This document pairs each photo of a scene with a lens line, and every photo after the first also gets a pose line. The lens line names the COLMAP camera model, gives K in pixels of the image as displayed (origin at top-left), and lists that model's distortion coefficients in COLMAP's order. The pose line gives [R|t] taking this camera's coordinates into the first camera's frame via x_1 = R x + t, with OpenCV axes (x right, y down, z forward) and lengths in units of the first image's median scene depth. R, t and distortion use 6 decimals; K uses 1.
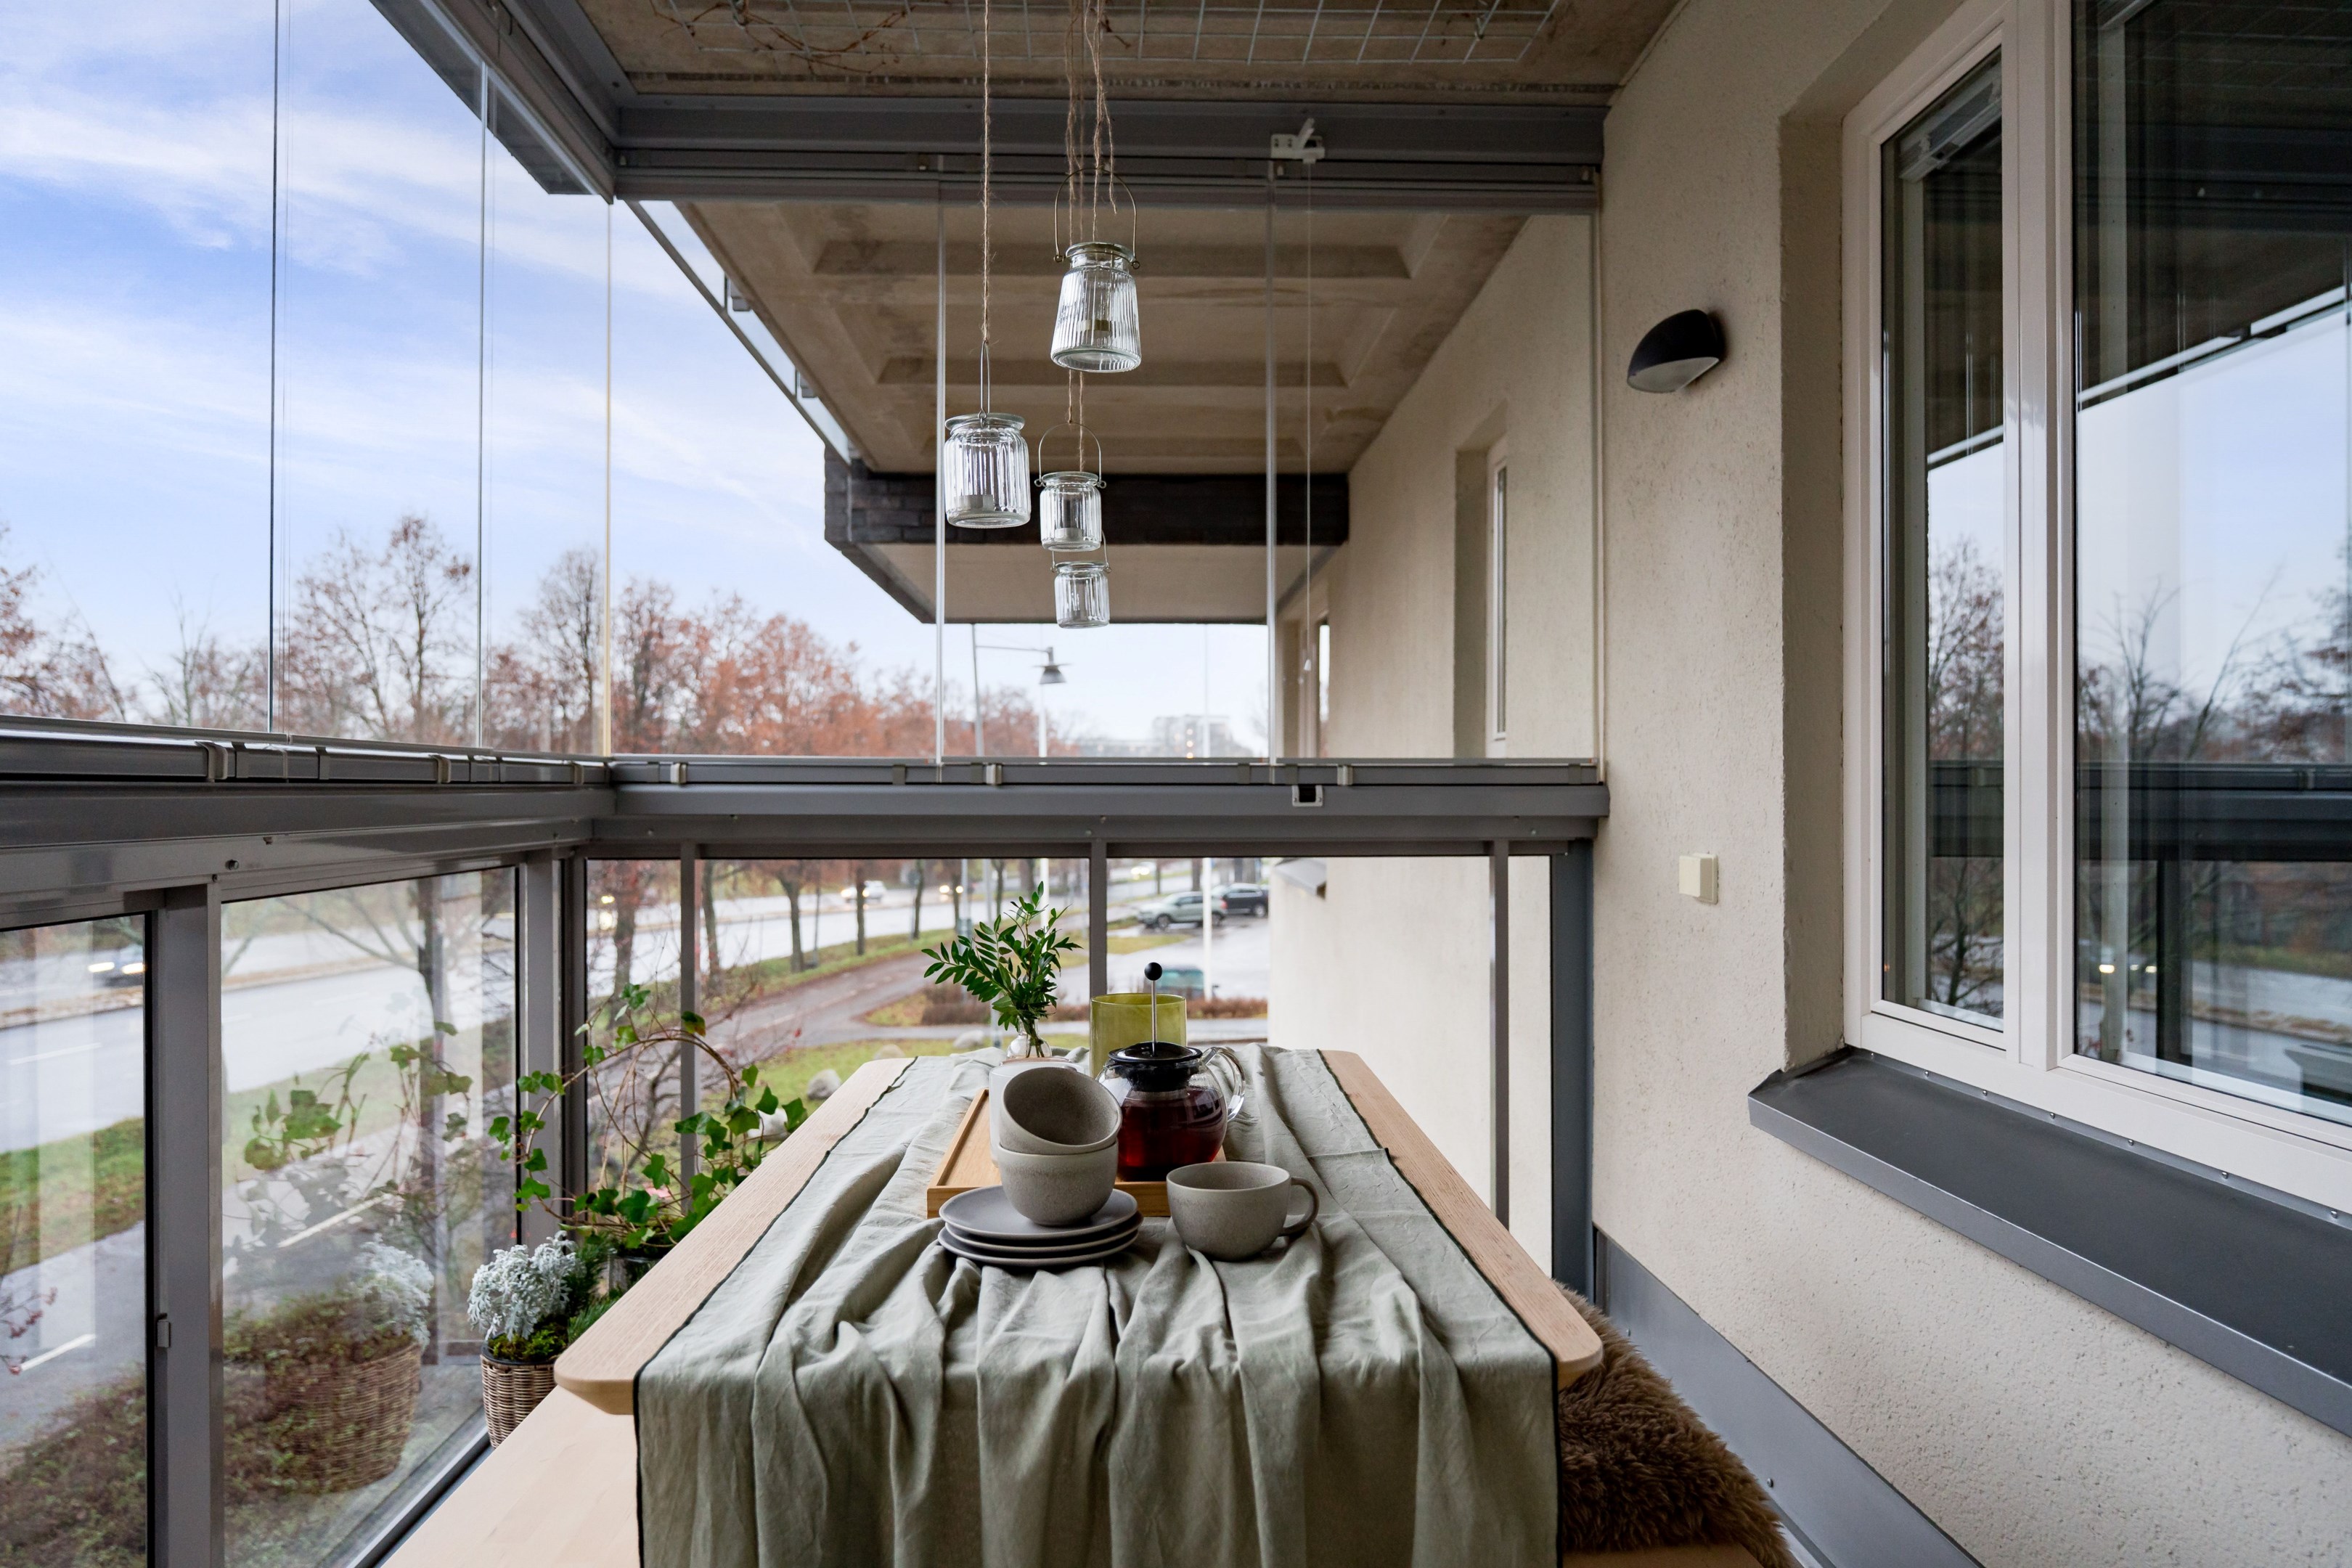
lens RADIAL K [[1590.9, 0, 1176.0], [0, 1590.9, 784.0], [0, 0, 1]] dist [-0.001324, -0.001206]
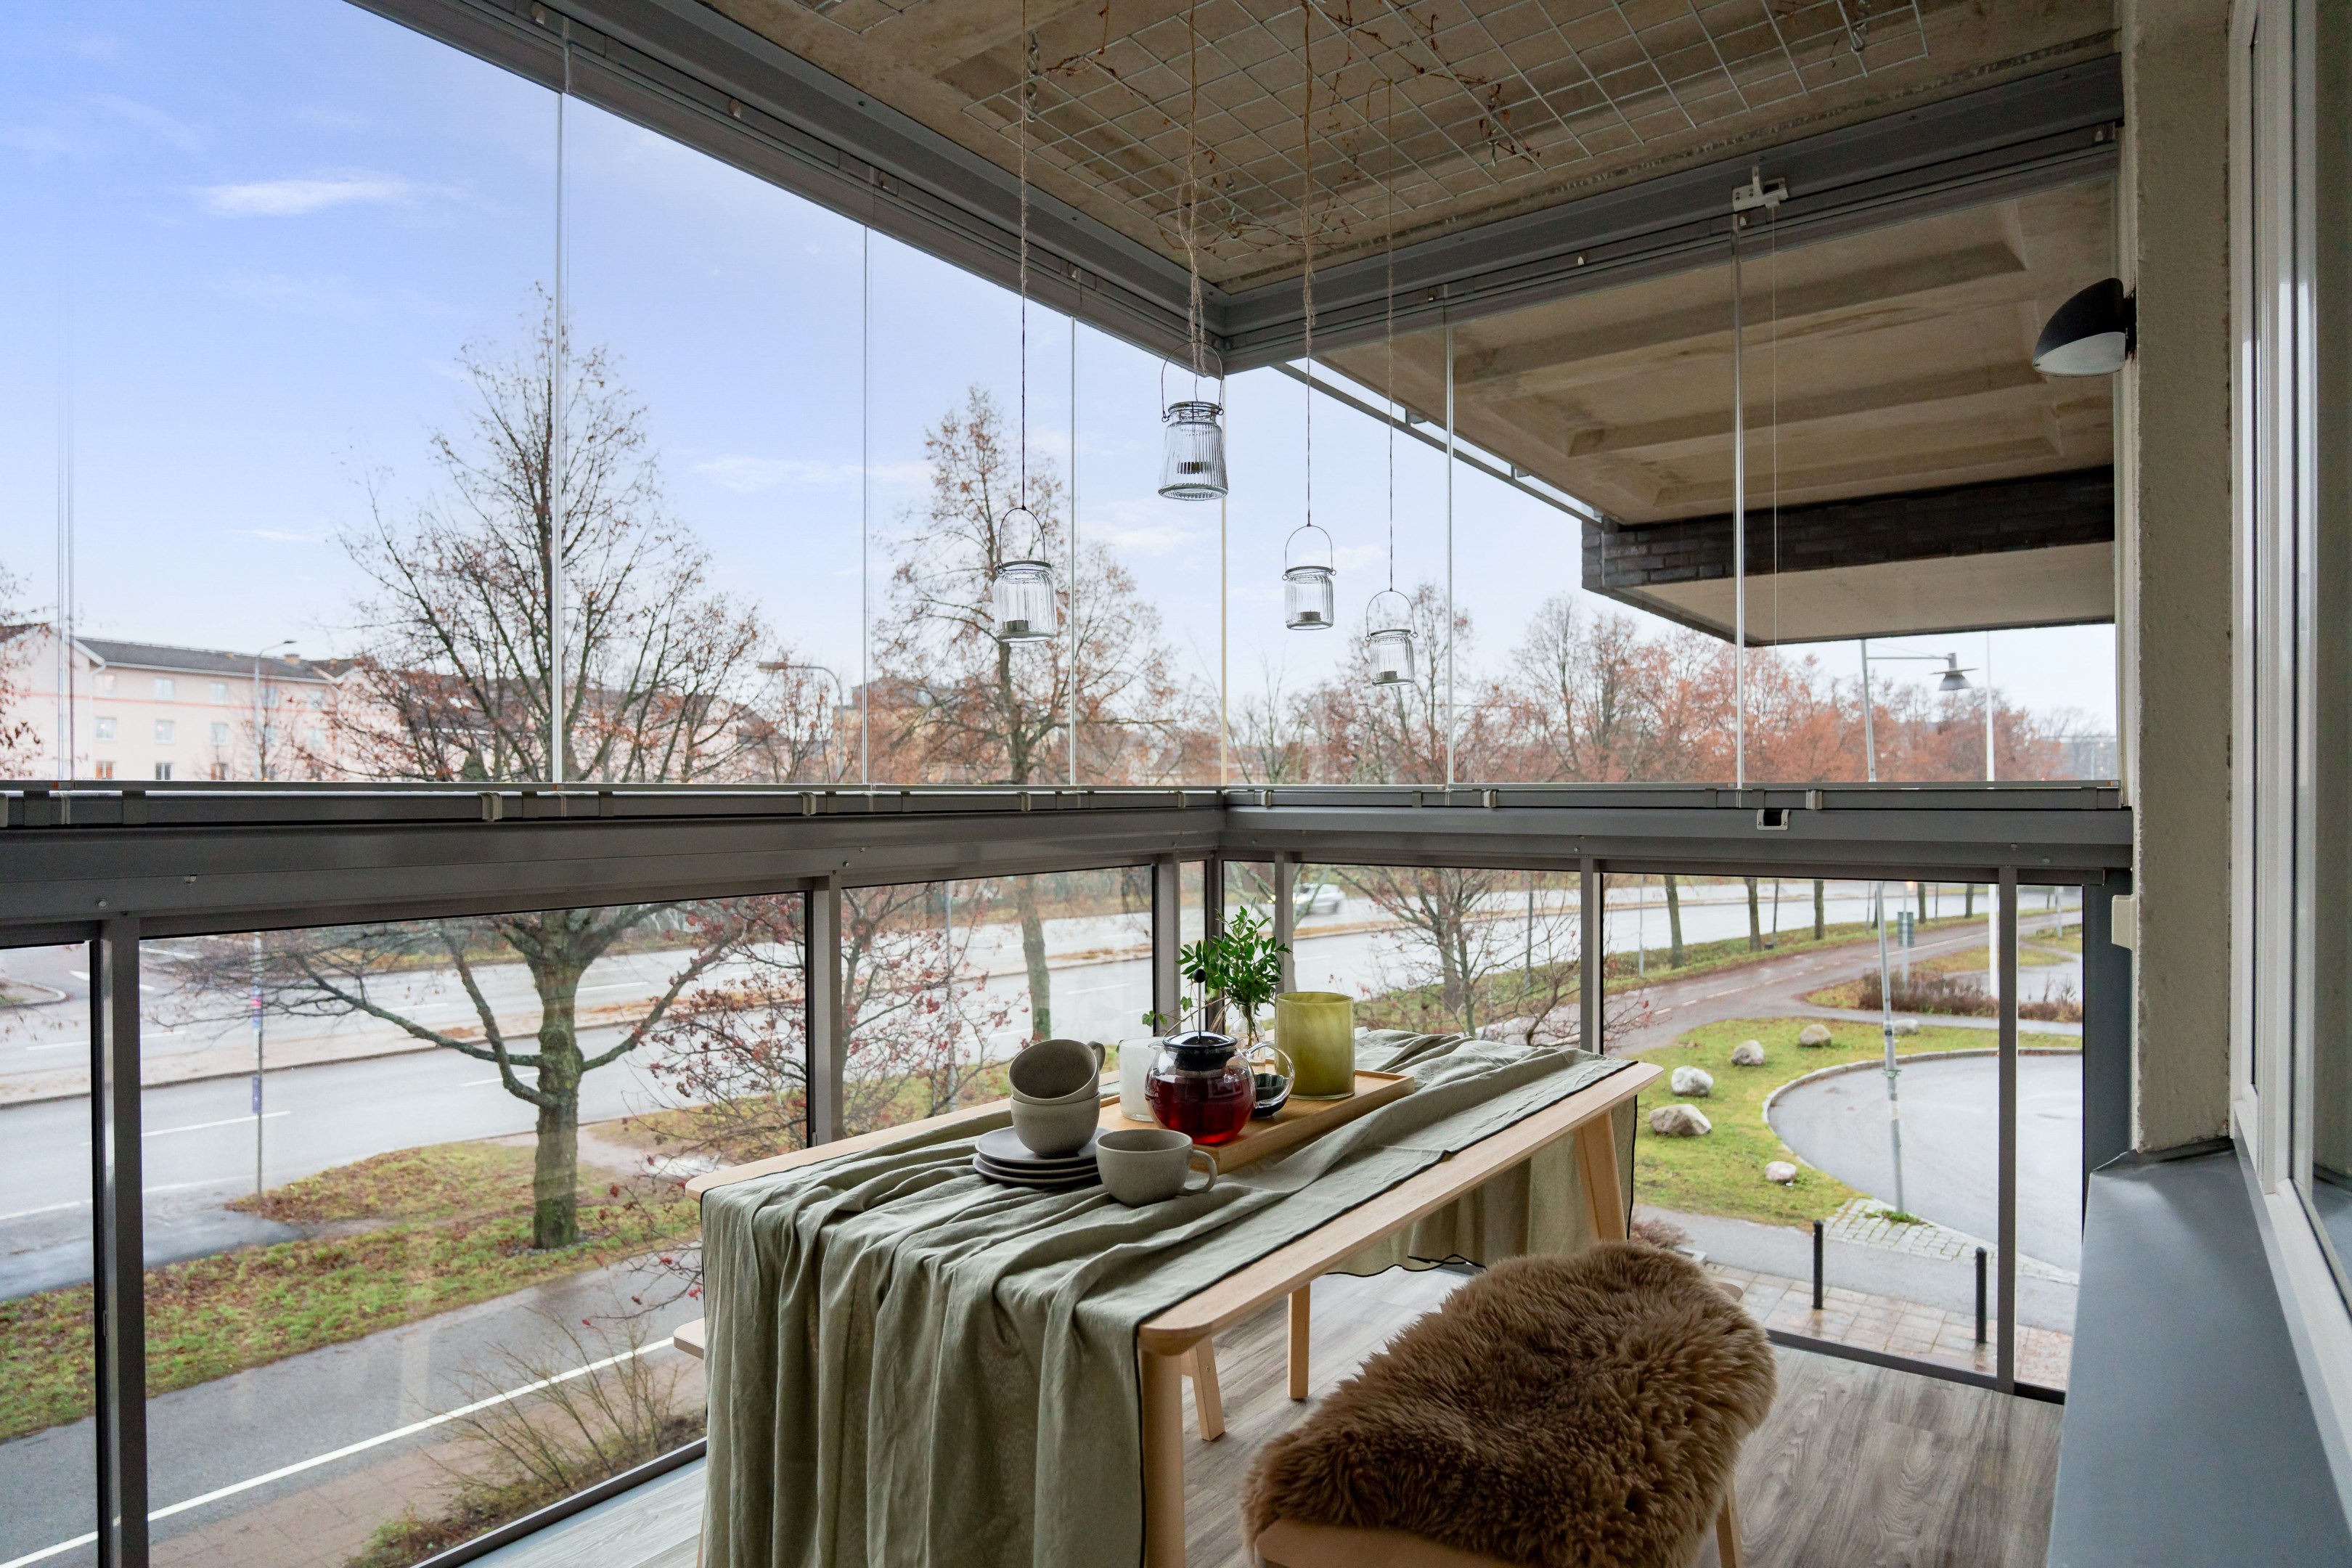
lens RADIAL K [[1326.3, 0, 1176.1], [0, 1326.3, 799.2], [0, 0, 1]] dist [-0.003302, -0.000095]
pose [[0.783736, 0.000614, -0.621094, 0.154480], [0.006514, 0.999936, 0.009208, -0.008014], [0.621060, -0.011262, 0.783682, 0.040191]]
